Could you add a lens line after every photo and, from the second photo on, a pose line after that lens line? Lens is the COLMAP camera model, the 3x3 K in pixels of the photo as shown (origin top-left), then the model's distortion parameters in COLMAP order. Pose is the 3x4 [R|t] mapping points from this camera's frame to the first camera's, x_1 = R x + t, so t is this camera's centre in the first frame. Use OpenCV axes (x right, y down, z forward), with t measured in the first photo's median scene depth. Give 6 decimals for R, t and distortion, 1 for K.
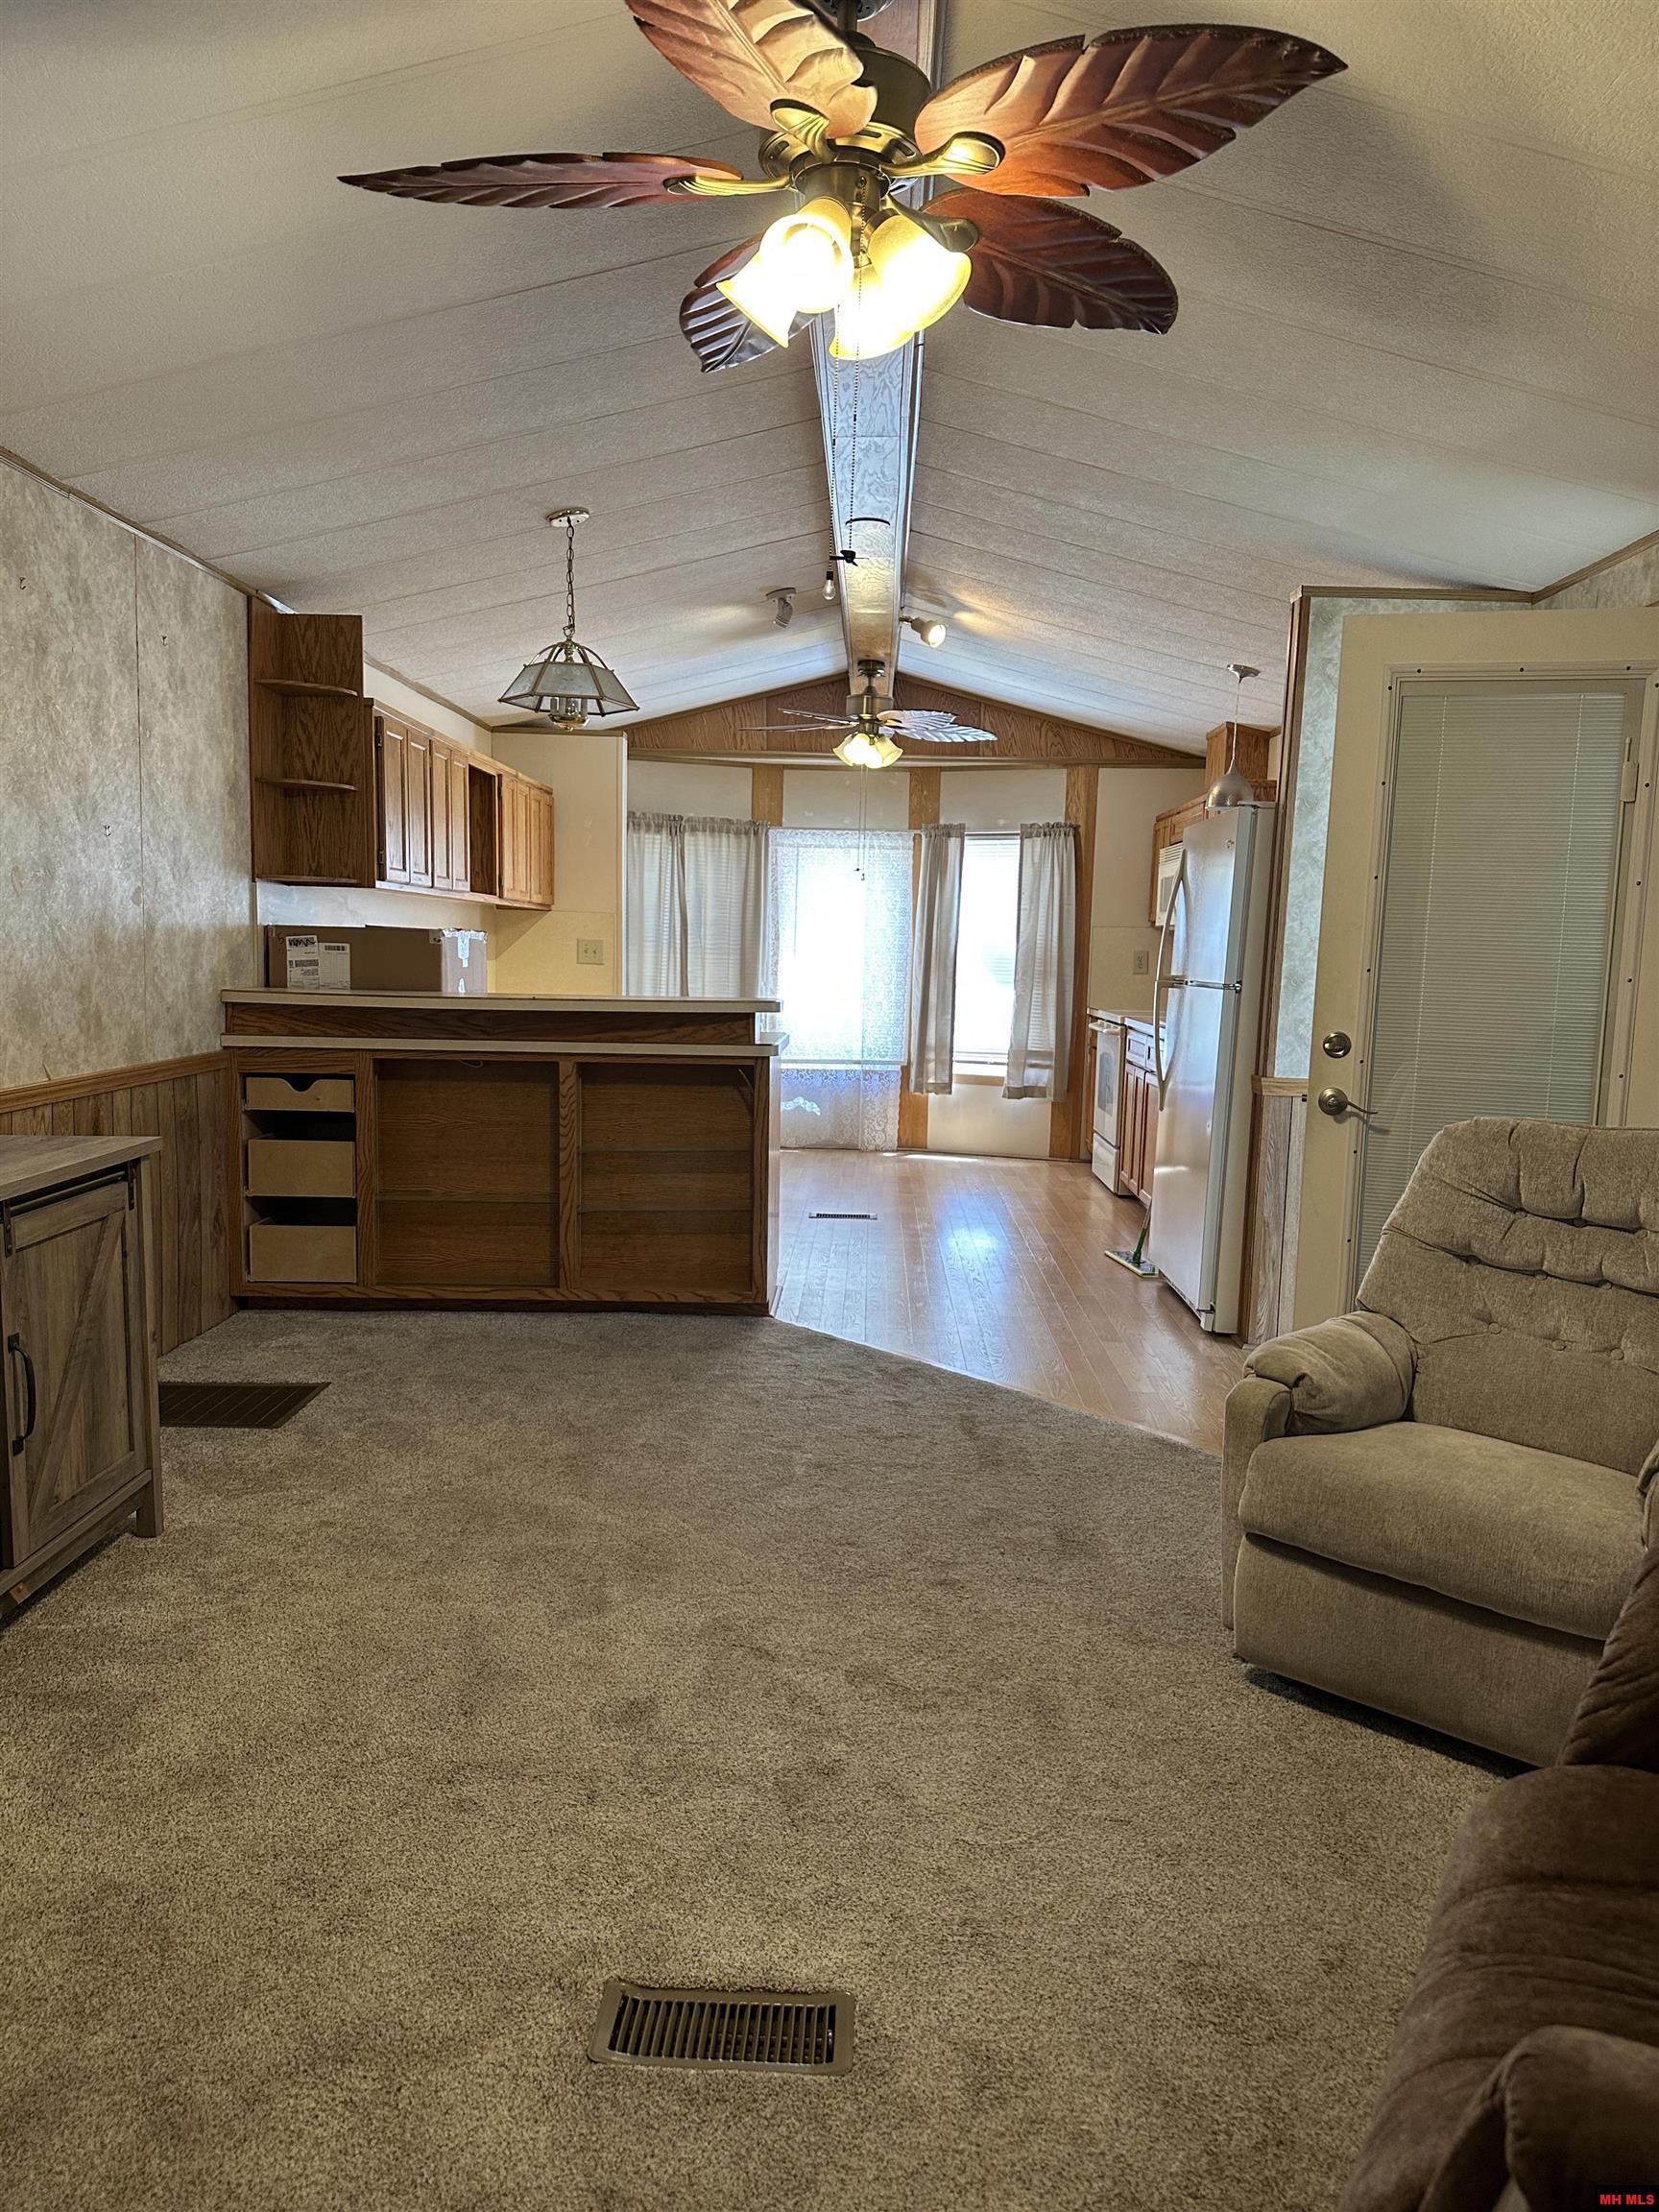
lens RADIAL K [[1560.1, 0, 822.1], [0, 1560.1, 1135.0], [0, 0, 1]] dist [0.101300, -0.139520]
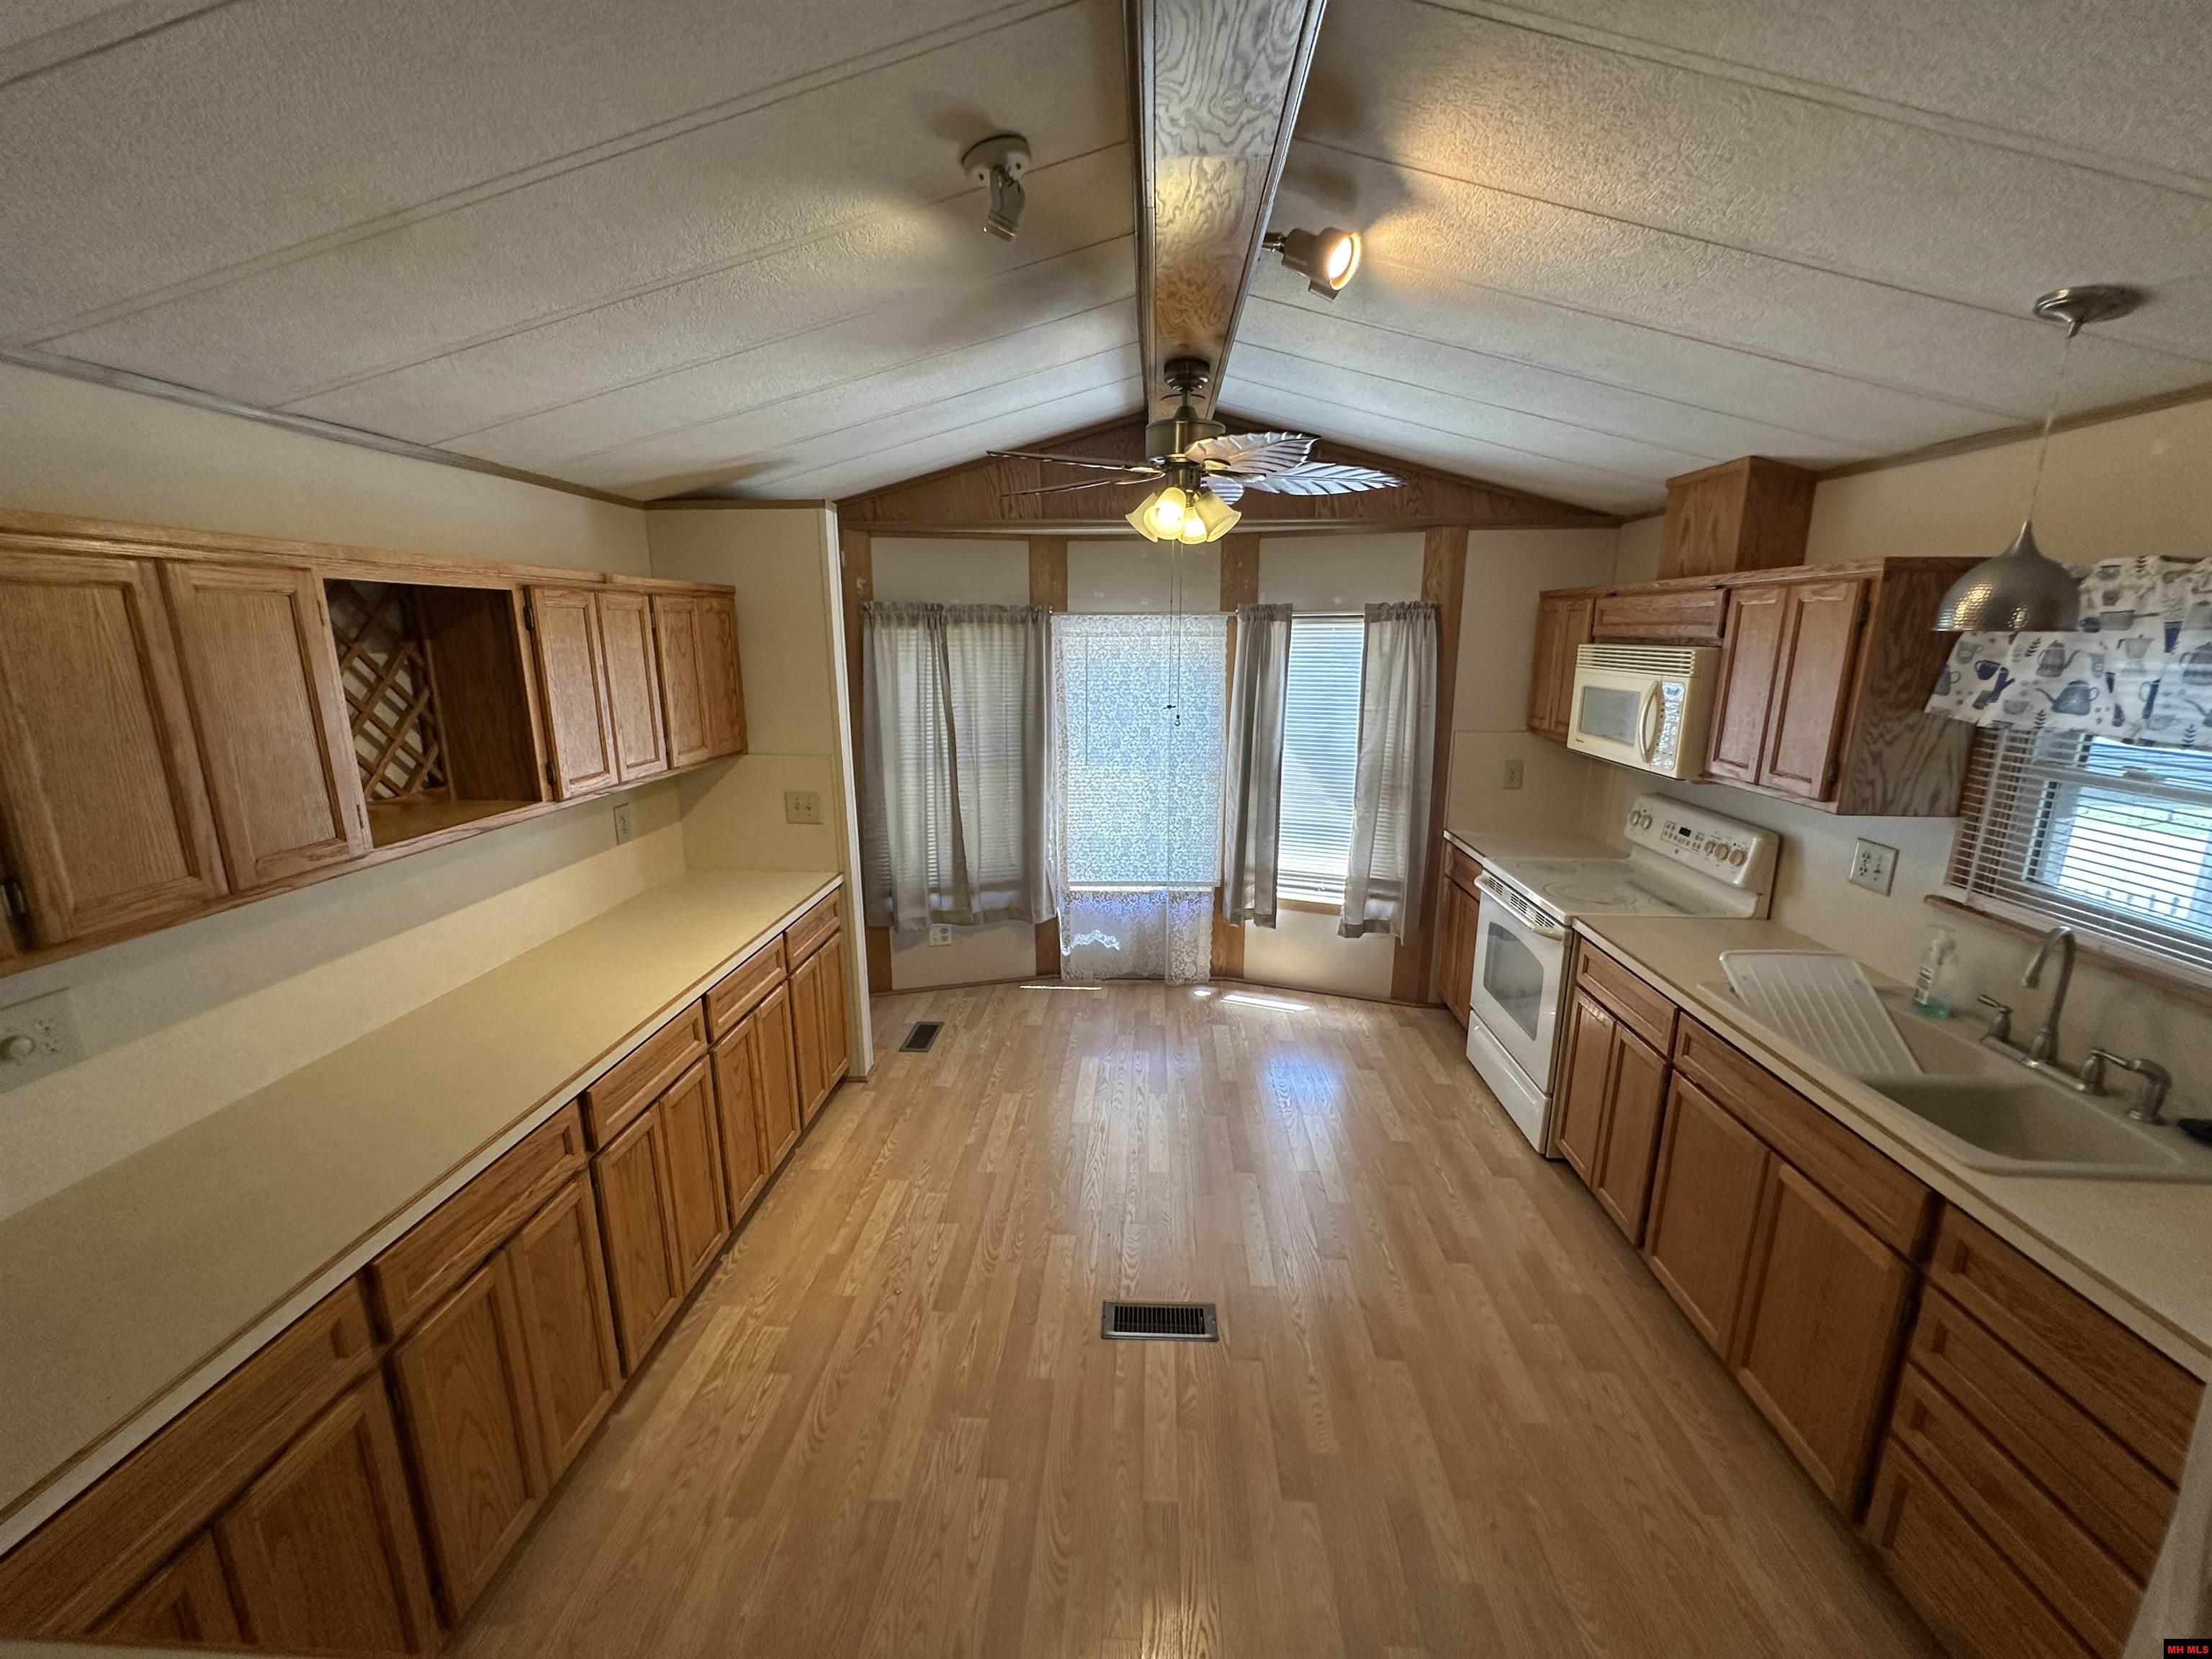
lens RADIAL K [[886.8, 0, 1106.0], [0, 886.8, 829.5], [0, 0, 1]] dist [-0.006246, 0.001007]
pose [[0.999428, -0.022404, -0.025336, 0.004336], [0.024880, 0.994468, 0.102054, -0.131895], [0.022910, -0.102626, 0.994456, 0.532152]]
